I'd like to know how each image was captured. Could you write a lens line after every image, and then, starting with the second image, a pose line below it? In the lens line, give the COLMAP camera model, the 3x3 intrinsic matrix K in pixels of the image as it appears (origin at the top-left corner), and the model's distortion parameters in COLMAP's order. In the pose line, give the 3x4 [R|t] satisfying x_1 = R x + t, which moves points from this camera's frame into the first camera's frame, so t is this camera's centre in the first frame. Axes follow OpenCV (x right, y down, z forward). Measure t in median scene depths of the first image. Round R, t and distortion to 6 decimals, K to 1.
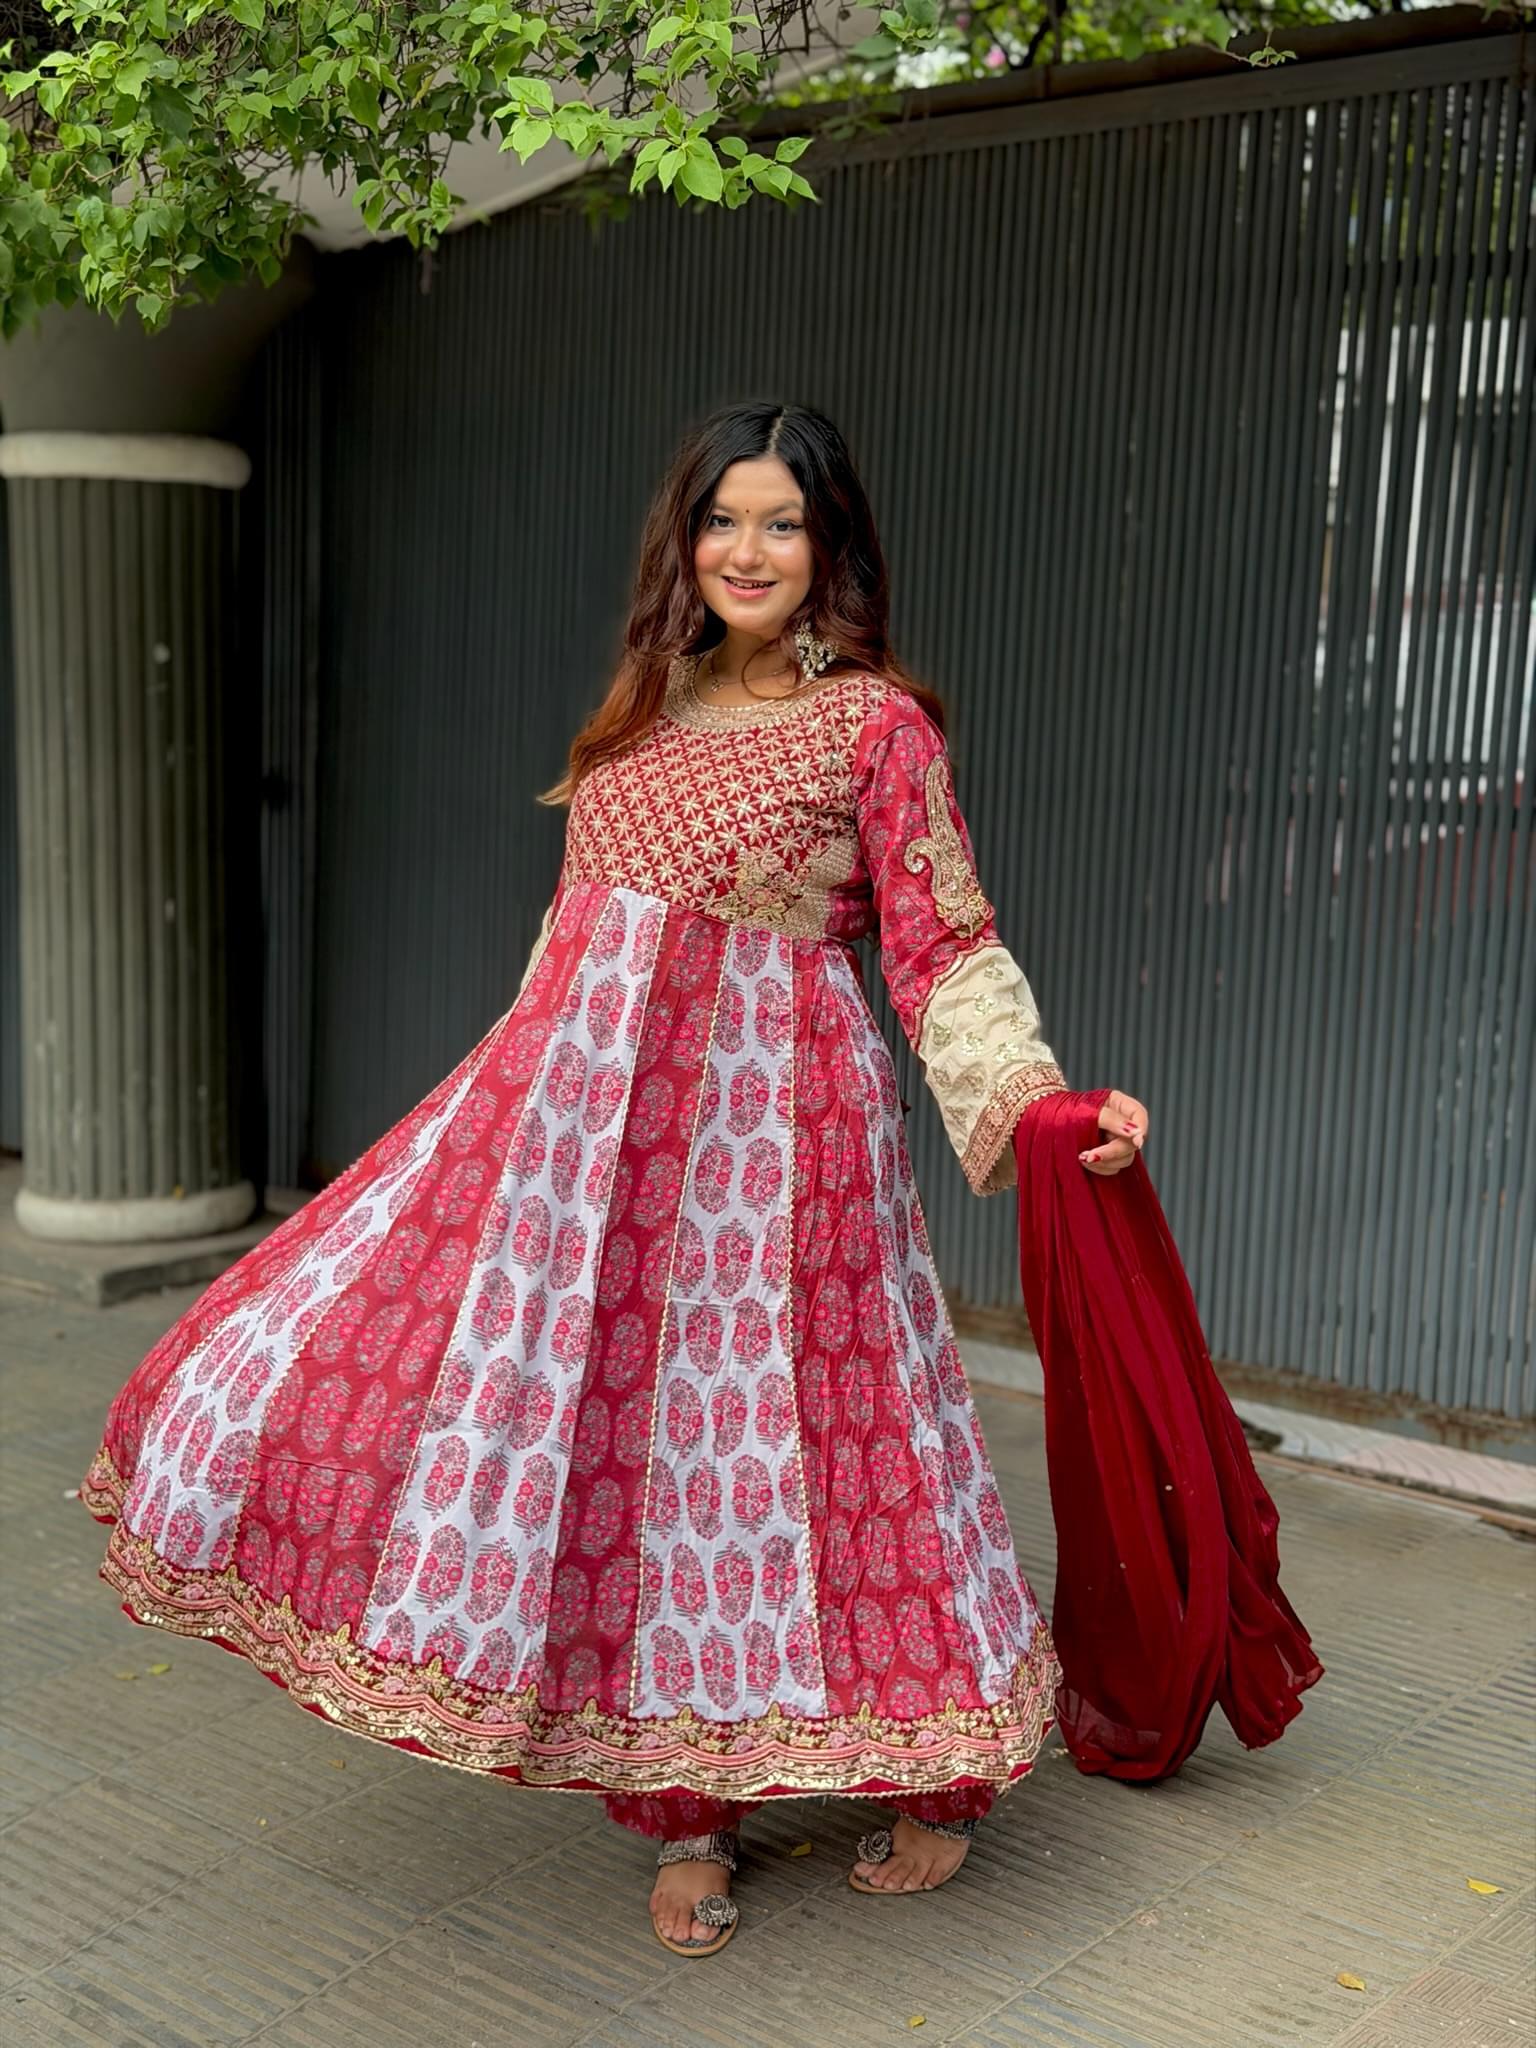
lens RADIAL K [[3128.2, 0, 806.2], [0, 3128.2, 1017.6], [0, 0, 1]] dist [0.118222, 0.000000]
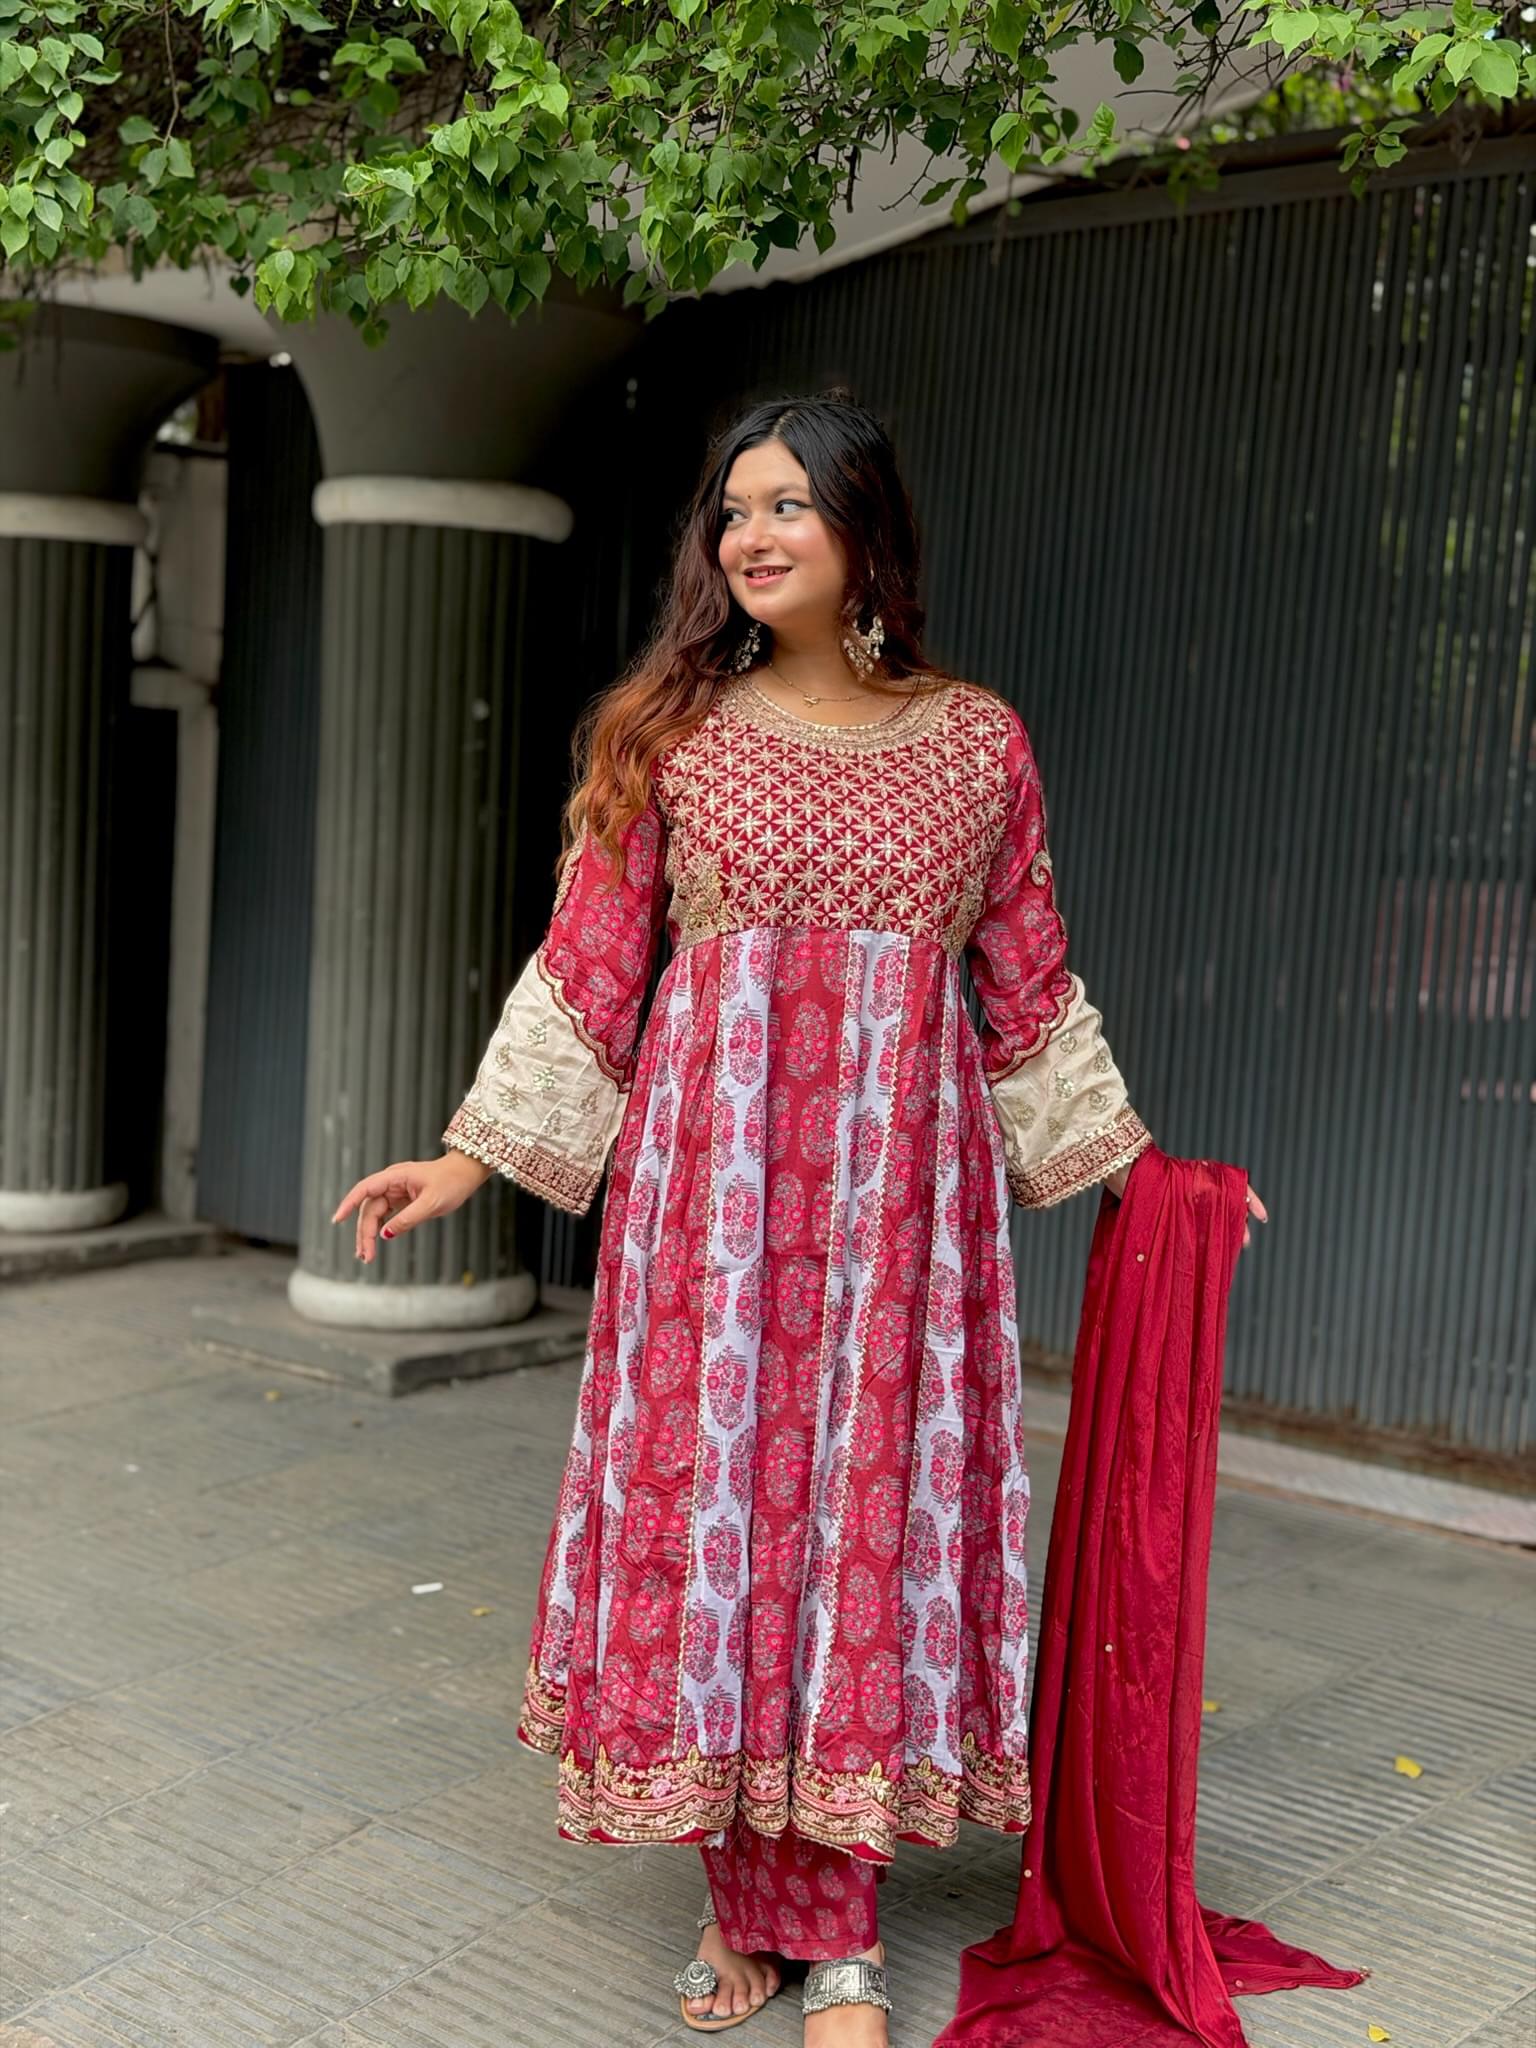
lens RADIAL K [[3128.2, 0, 820.3], [0, 3128.2, 1002.2], [0, 0, 1]] dist [0.118222, 0.000000]
pose [[0.999406, 0.033663, -0.007413, -0.119868], [-0.034010, 0.998005, -0.053189, 0.025534], [0.005608, 0.053409, 0.998557, 0.076571]]
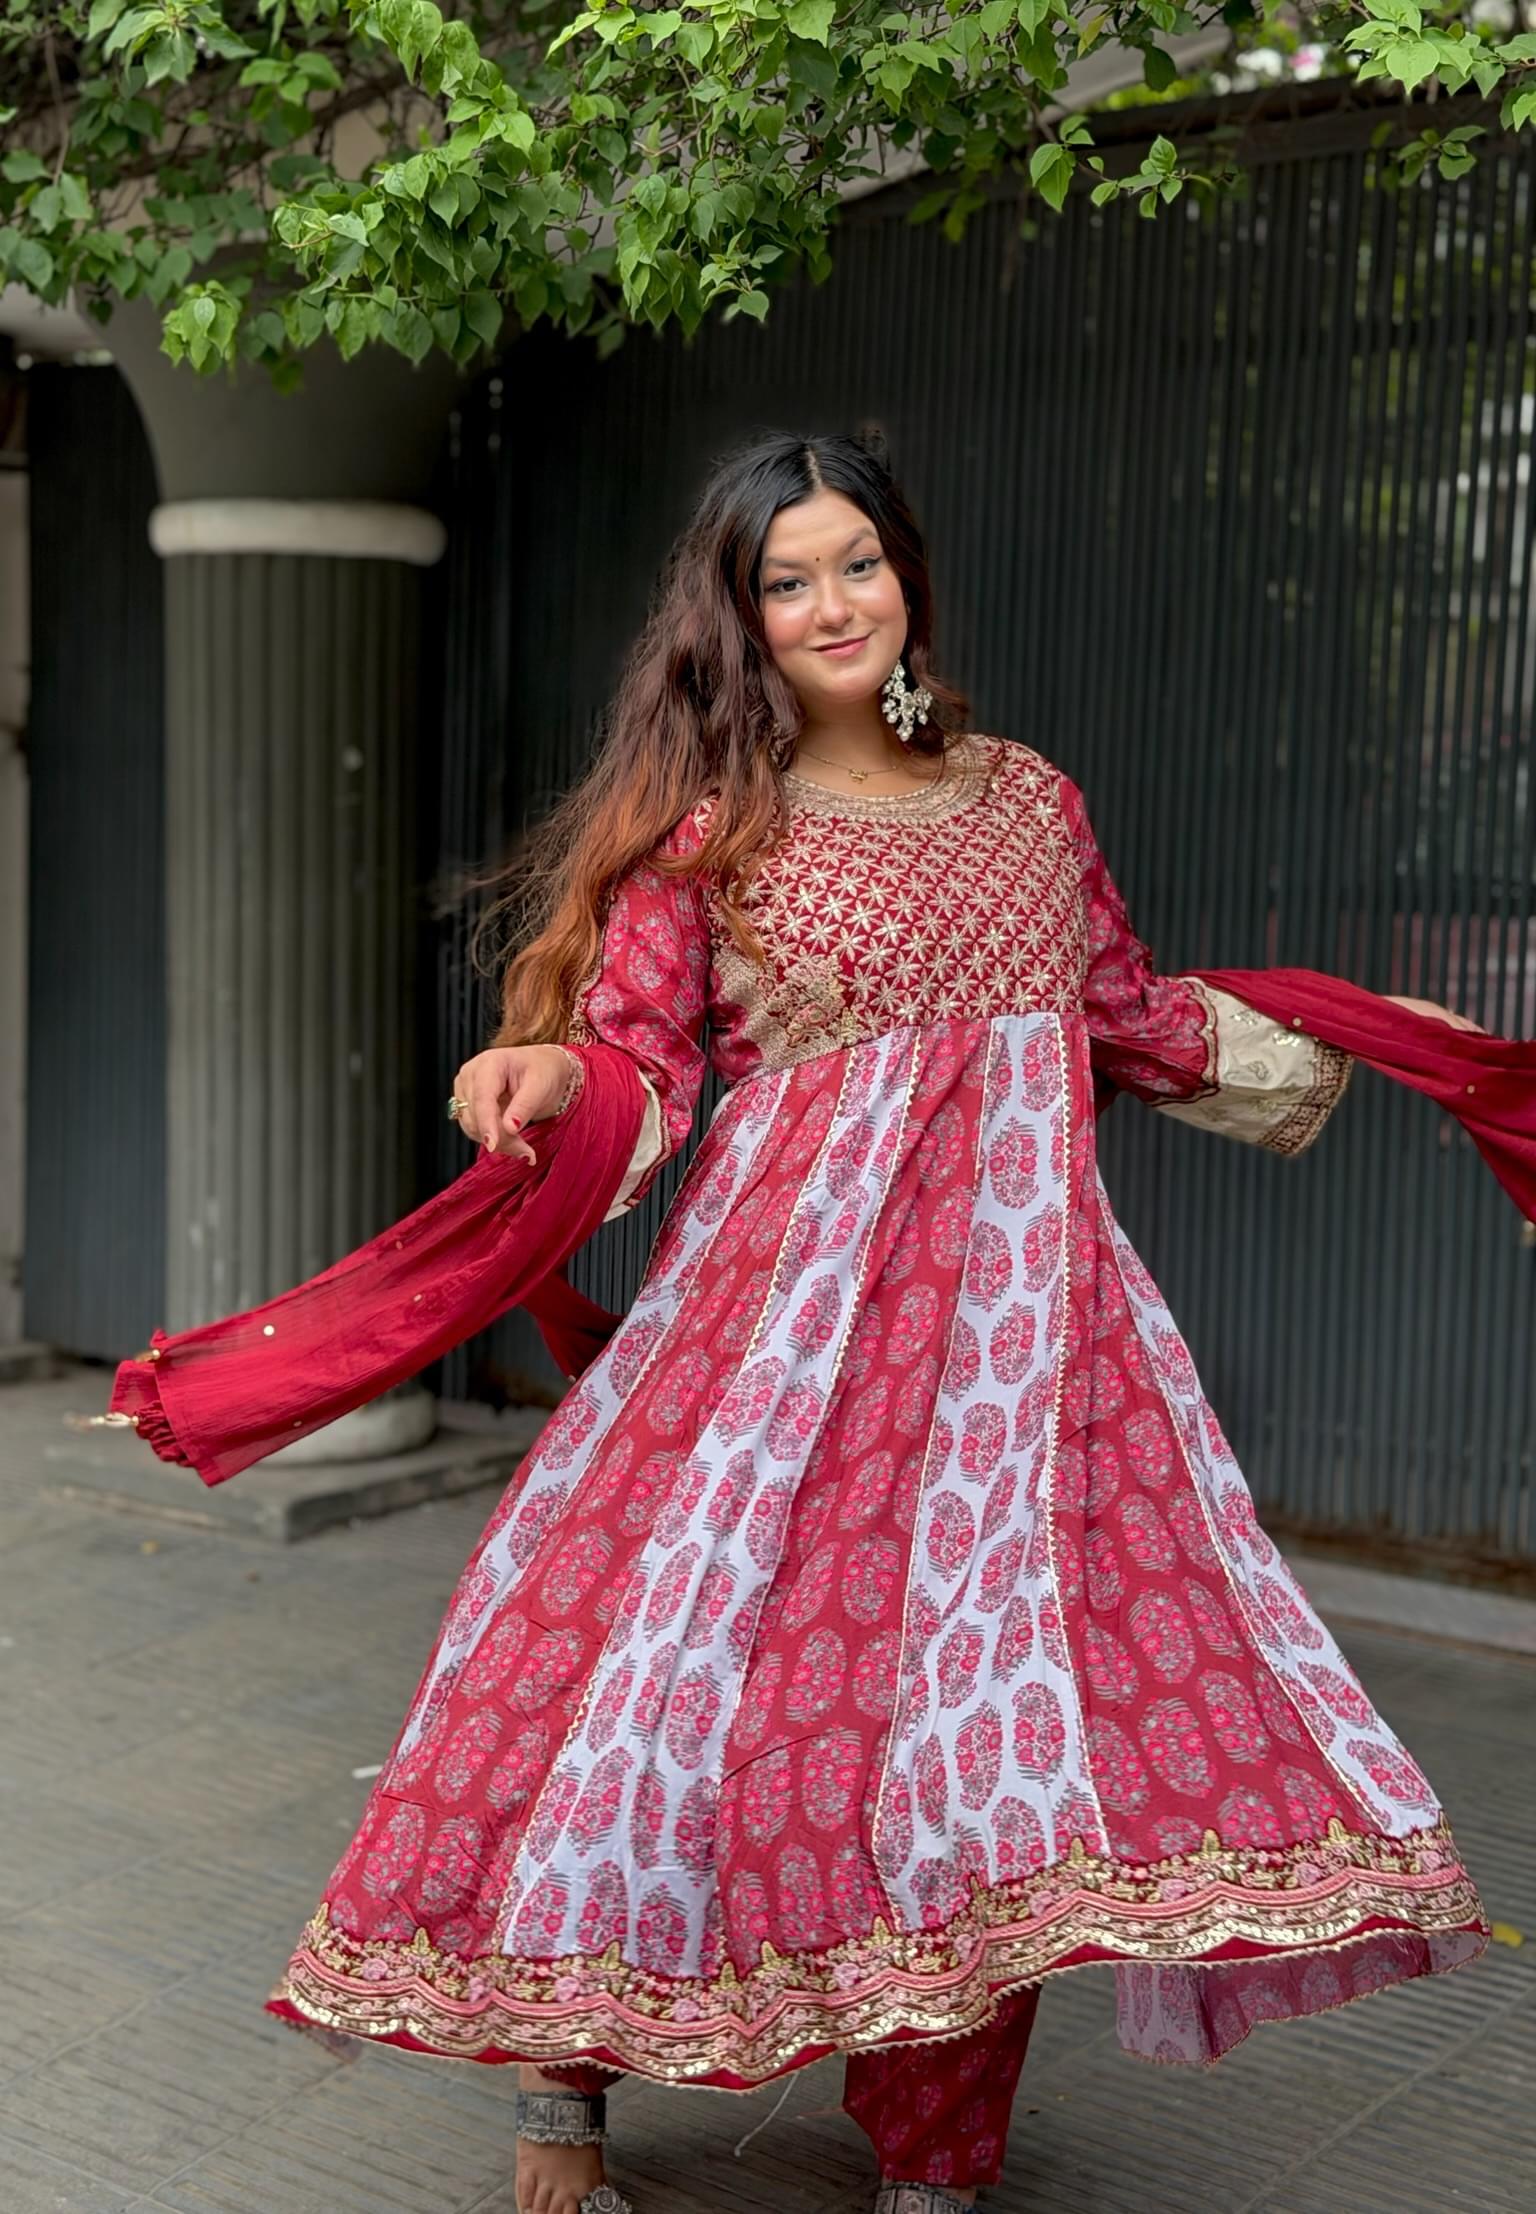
lens RADIAL K [[3579.3, 0, 726.0], [0, 3579.3, 1013.3], [0, 0, 1]] dist [0.092268, 0.000000]
pose [[0.999756, -0.006636, 0.021054, -0.163636], [0.007740, 0.998575, -0.052796, 0.004407], [-0.020674, 0.052946, 0.998383, 0.061173]]
